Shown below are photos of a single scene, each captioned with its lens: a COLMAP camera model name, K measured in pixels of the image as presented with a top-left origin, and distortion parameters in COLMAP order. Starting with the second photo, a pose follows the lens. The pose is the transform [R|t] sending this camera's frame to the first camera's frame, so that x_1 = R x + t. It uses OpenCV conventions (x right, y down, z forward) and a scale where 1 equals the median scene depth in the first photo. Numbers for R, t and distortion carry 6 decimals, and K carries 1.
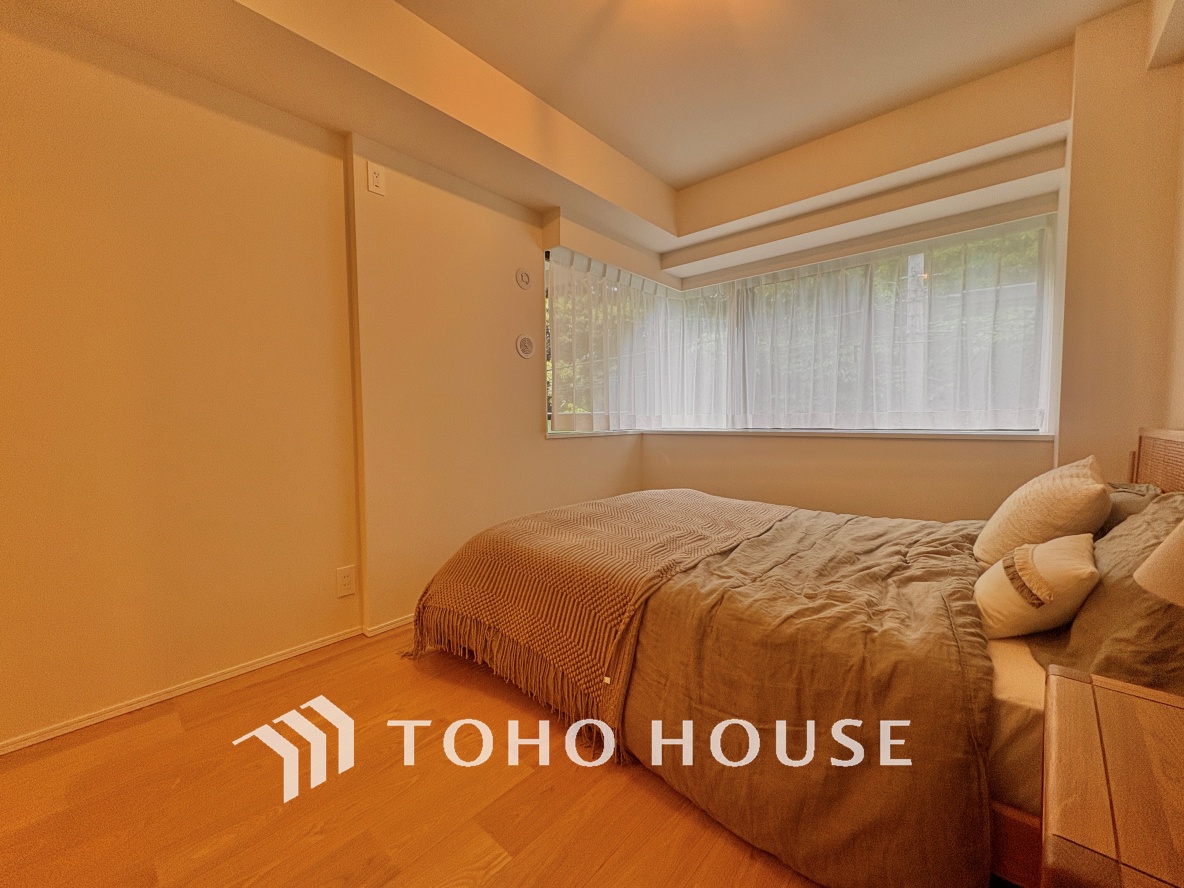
lens RADIAL K [[471.2, 0, 594.1], [0, 471.2, 440.6], [0, 0, 1]] dist [-0.000042, 0.000496]
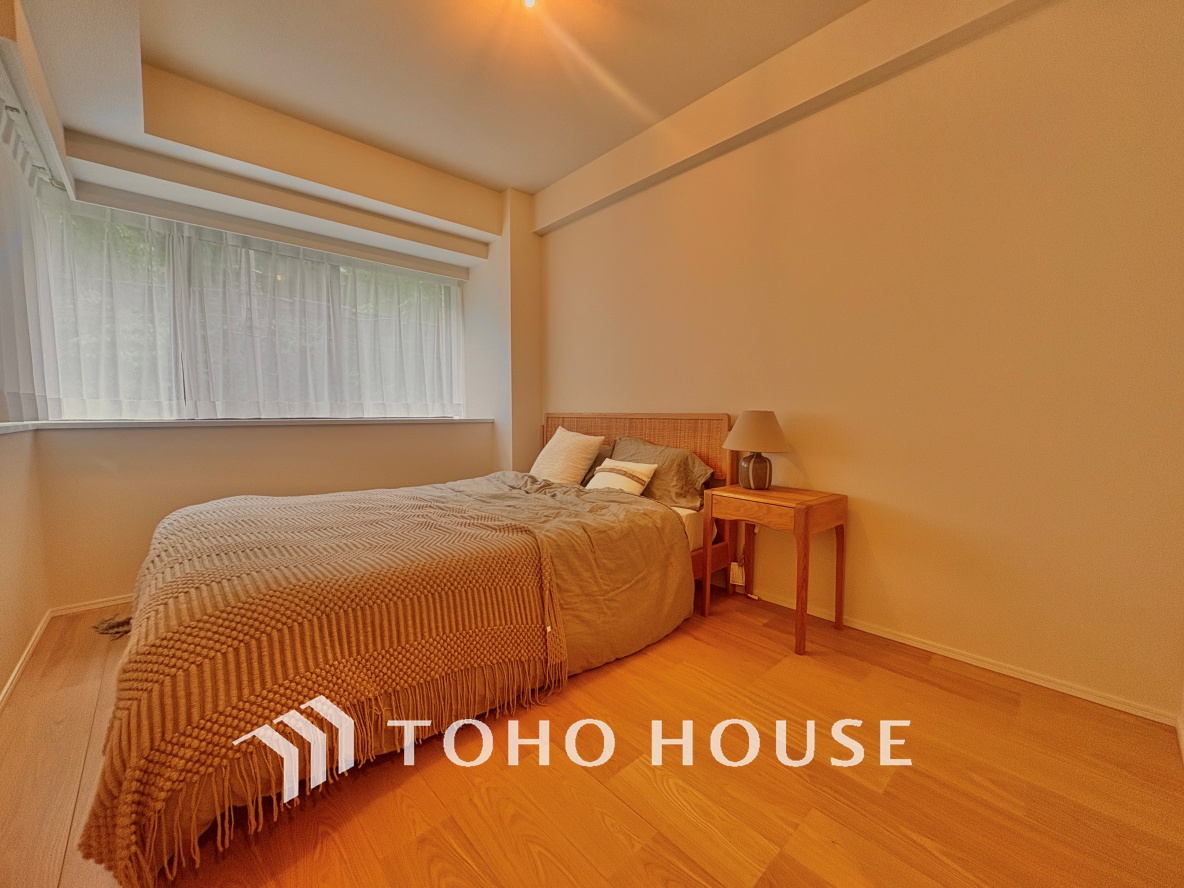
lens RADIAL K [[471.2, 0, 587.2], [0, 471.2, 446.5], [0, 0, 1]] dist [-0.000042, 0.000496]
pose [[0.120241, -0.056719, 0.991123, -0.413797], [0.041306, 0.997788, 0.052089, 0.006569], [-0.991885, 0.034676, 0.122318, 0.291384]]
